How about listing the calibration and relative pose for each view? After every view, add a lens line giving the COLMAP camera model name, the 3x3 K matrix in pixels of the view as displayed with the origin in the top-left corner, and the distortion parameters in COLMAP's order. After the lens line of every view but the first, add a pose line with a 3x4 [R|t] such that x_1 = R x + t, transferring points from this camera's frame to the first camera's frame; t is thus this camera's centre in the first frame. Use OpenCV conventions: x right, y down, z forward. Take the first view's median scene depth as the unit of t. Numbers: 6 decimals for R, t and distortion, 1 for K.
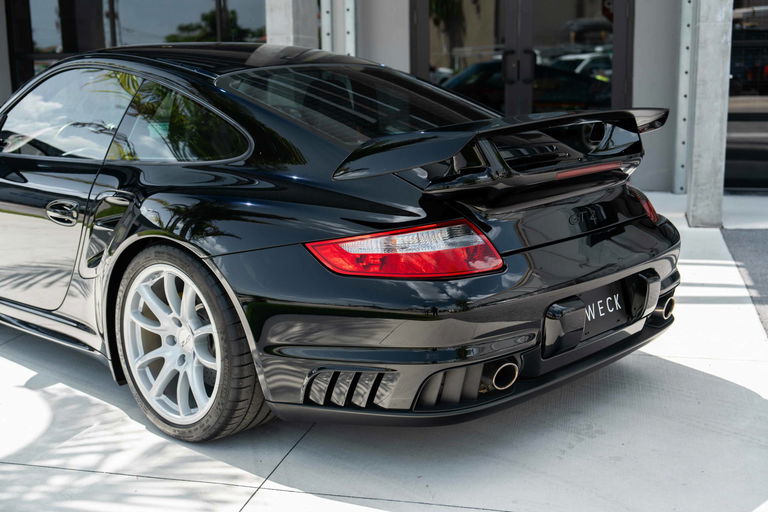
lens RADIAL K [[964.1, 0, 383.1], [0, 964.1, 253.6], [0, 0, 1]] dist [0.009296, 0.000000]
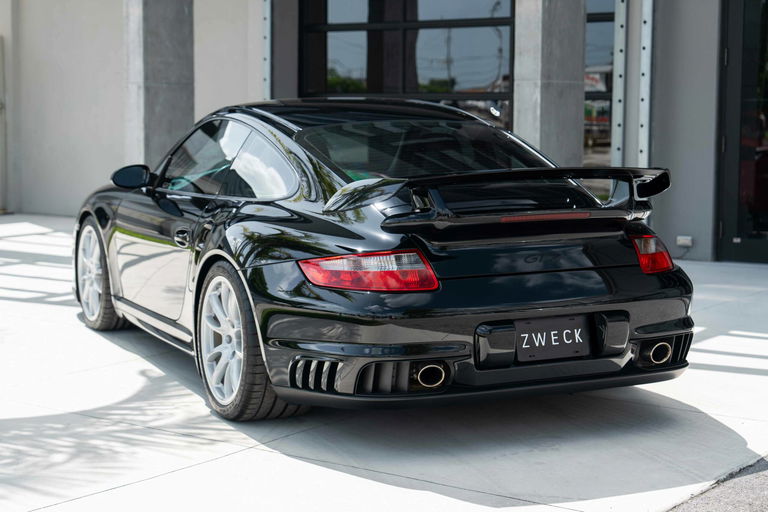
lens RADIAL K [[1440.3, 0, 385.1], [0, 1440.3, 257.0], [0, 0, 1]] dist [-0.050033, 0.000000]
pose [[0.925013, 0.056455, -0.375718, 0.661544], [-0.087267, 0.994030, -0.065487, 0.088716], [0.369778, 0.093364, 0.924417, -0.652732]]
